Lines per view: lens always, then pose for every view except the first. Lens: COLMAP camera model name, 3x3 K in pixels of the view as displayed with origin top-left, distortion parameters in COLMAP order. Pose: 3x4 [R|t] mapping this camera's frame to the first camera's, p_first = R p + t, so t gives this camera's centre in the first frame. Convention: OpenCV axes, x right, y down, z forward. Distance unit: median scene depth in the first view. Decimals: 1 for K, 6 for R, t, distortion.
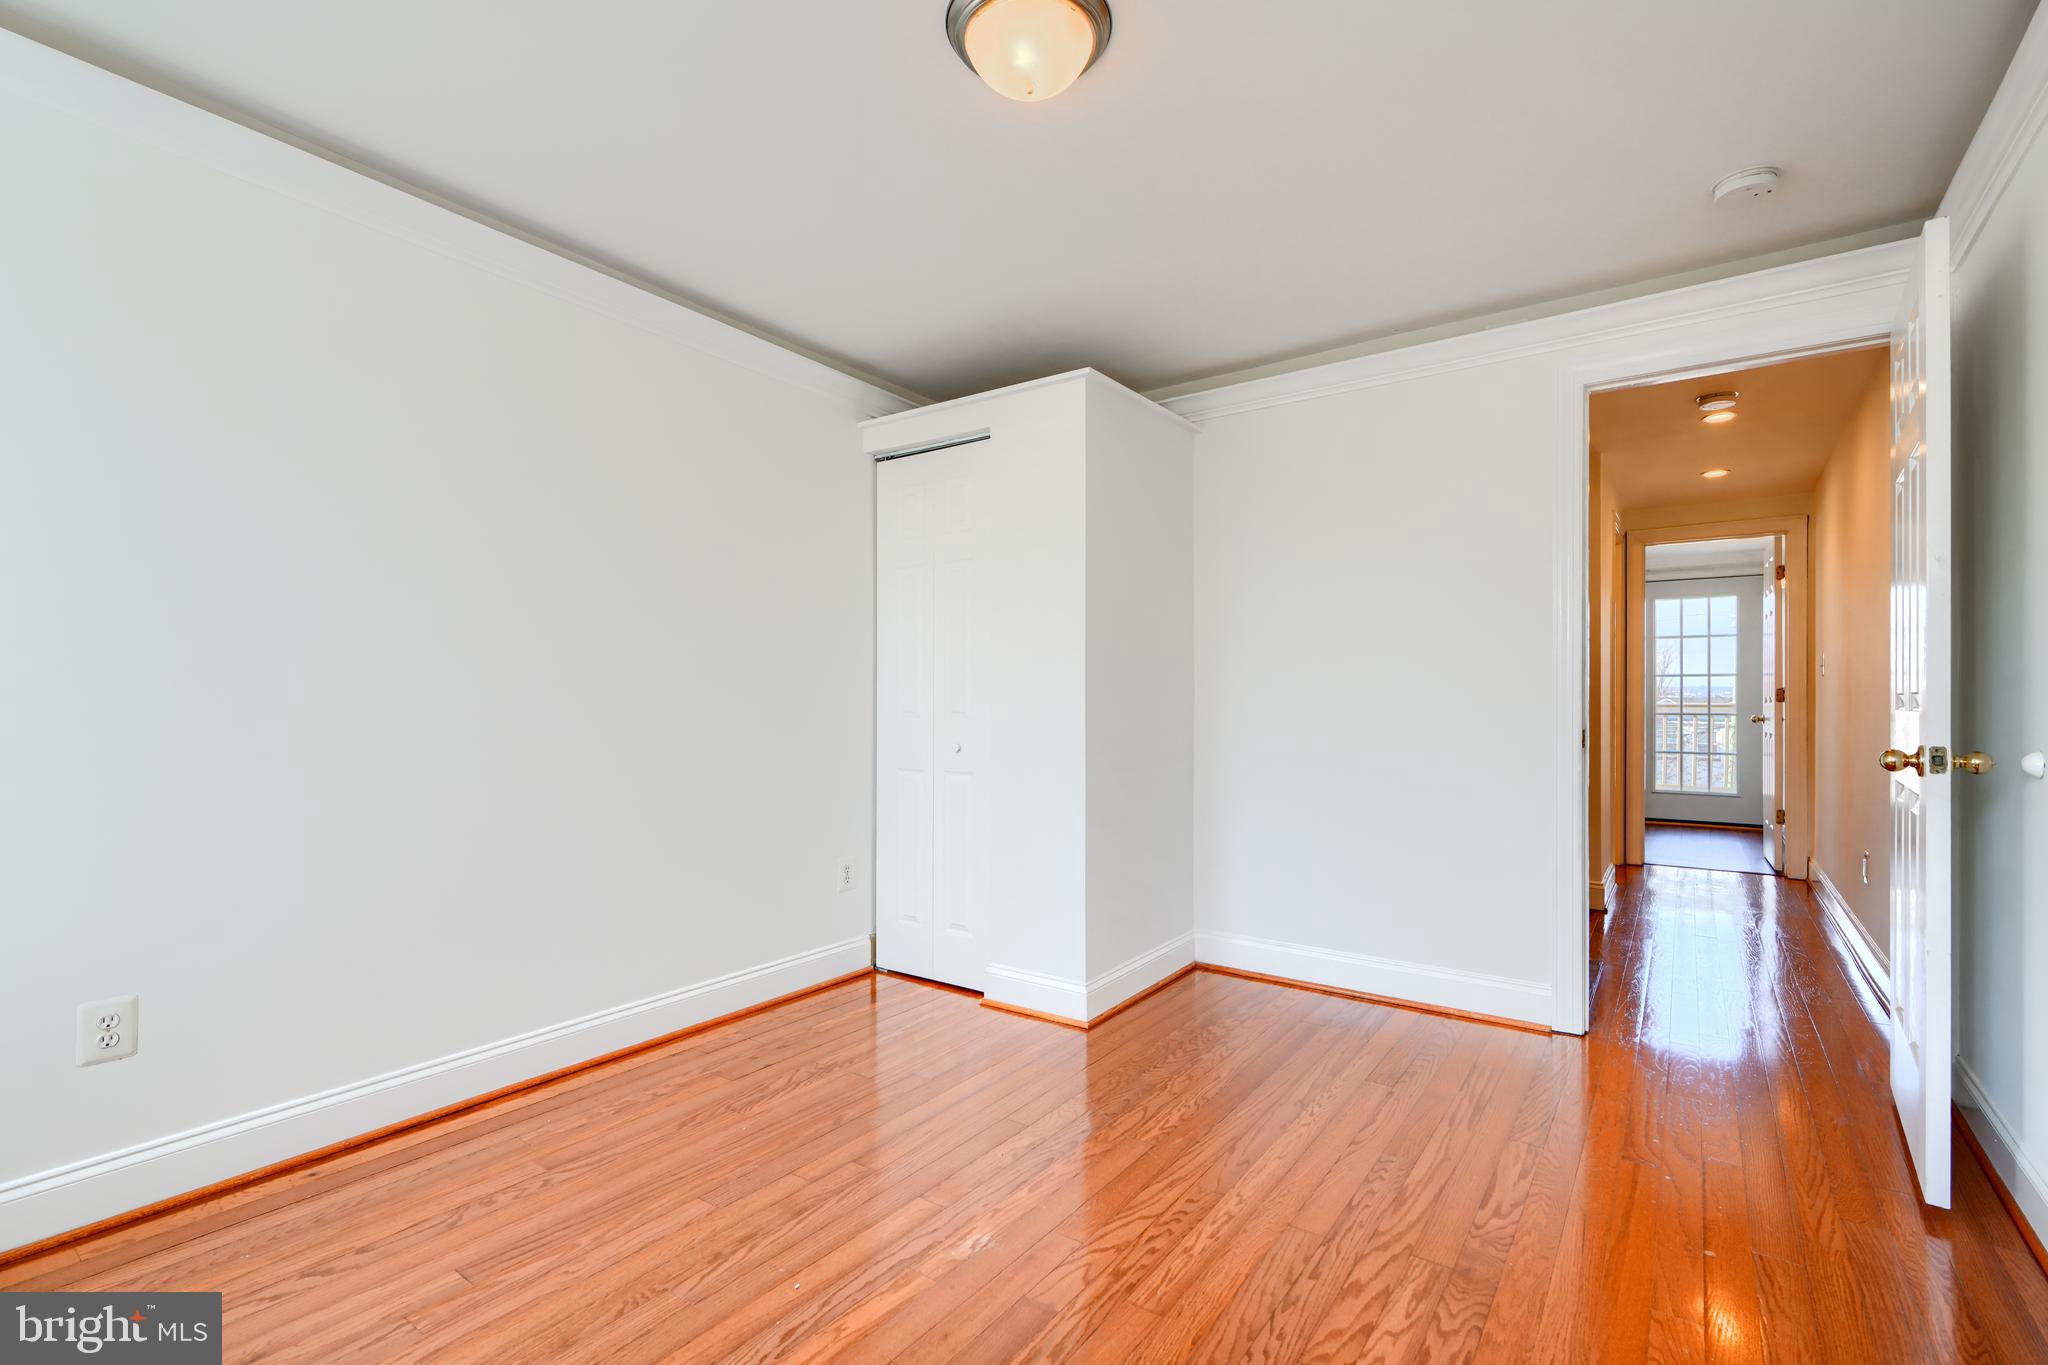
lens RADIAL K [[919.6, 0, 1030.5], [0, 919.6, 701.3], [0, 0, 1]] dist [0.004169, -0.001917]
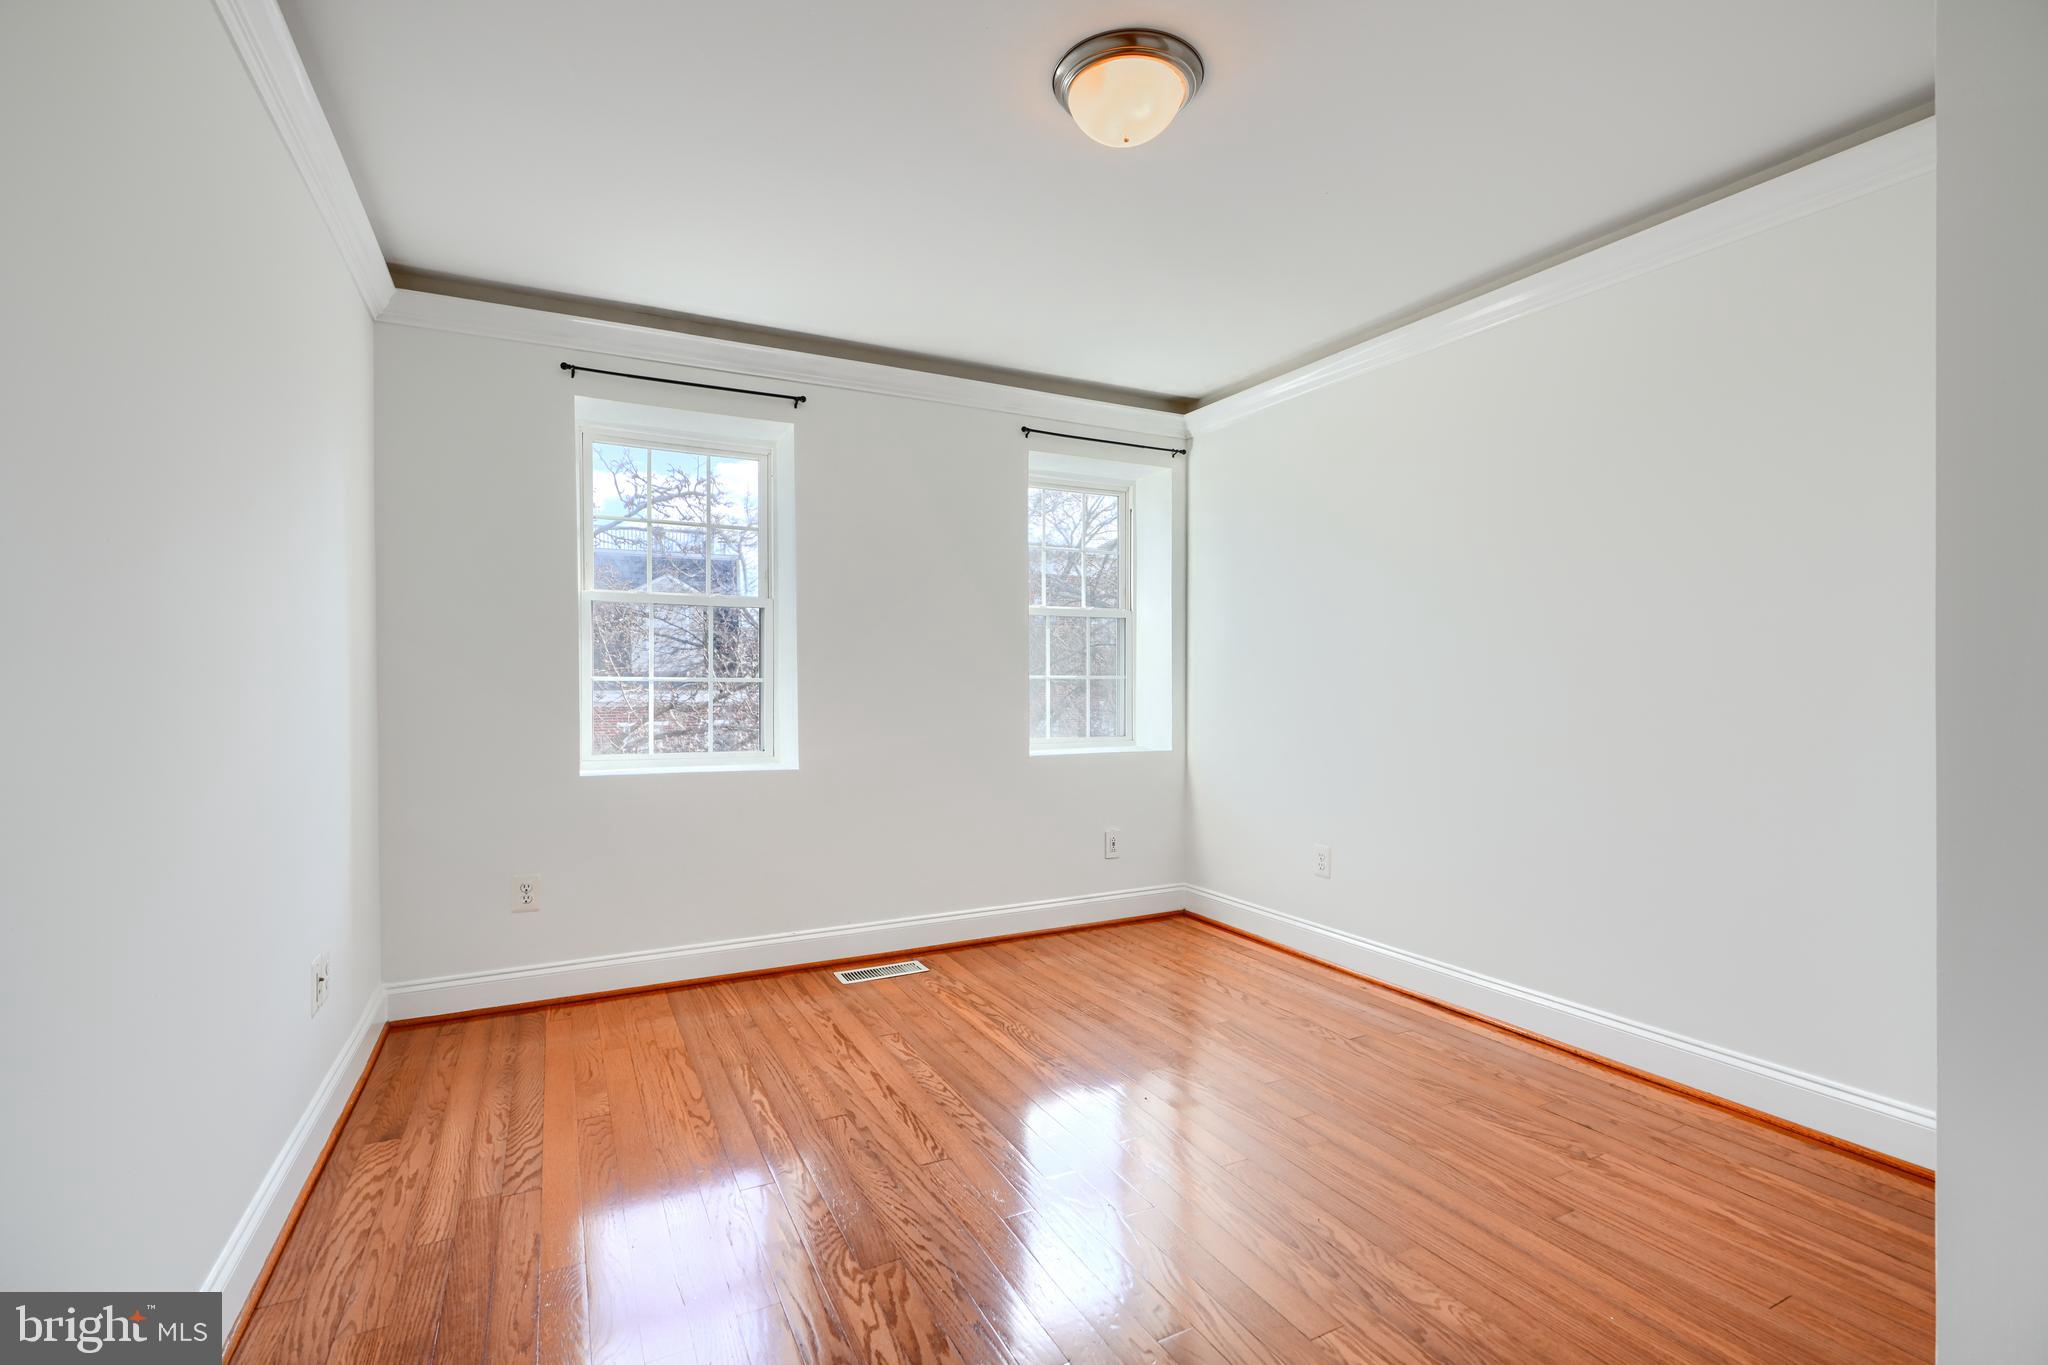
lens RADIAL K [[919.6, 0, 1027.9], [0, 919.6, 688.8], [0, 0, 1]] dist [0.004169, -0.001917]
pose [[-0.449517, 0.004013, -0.893263, 1.212547], [0.000736, 0.999991, 0.004122, -0.015269], [0.893271, 0.001195, -0.449516, 1.604085]]
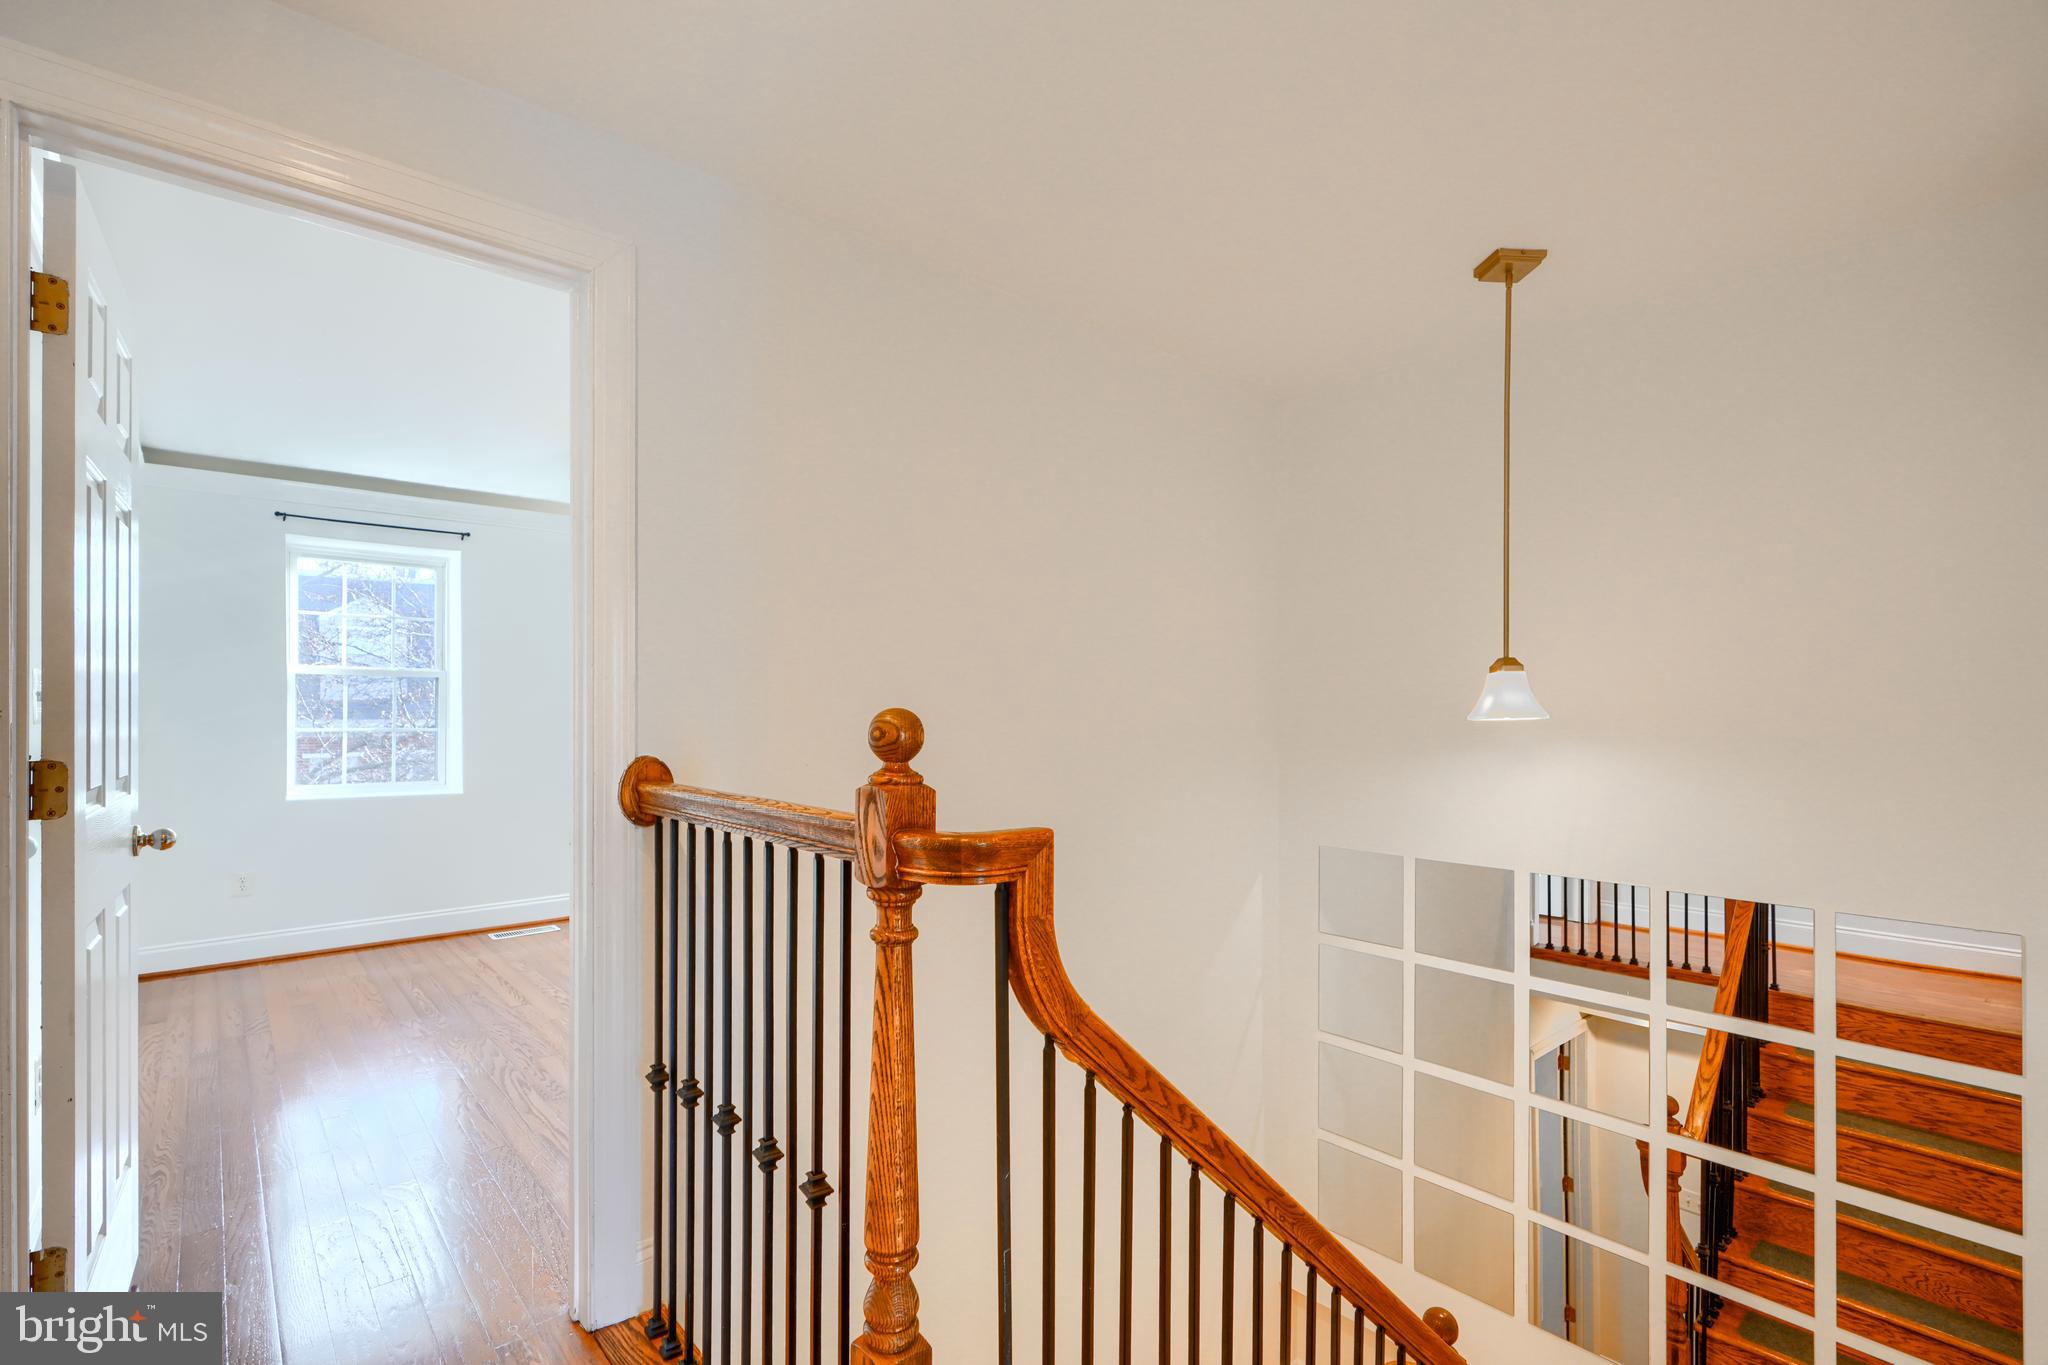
lens RADIAL K [[919.6, 0, 1014.2], [0, 919.6, 703.3], [0, 0, 1]] dist [0.004169, -0.001917]
pose [[-0.224773, -0.006350, -0.974391, 2.140719], [-0.002600, 0.999979, -0.005917, -0.106801], [0.974408, 0.001203, -0.224784, 2.672617]]
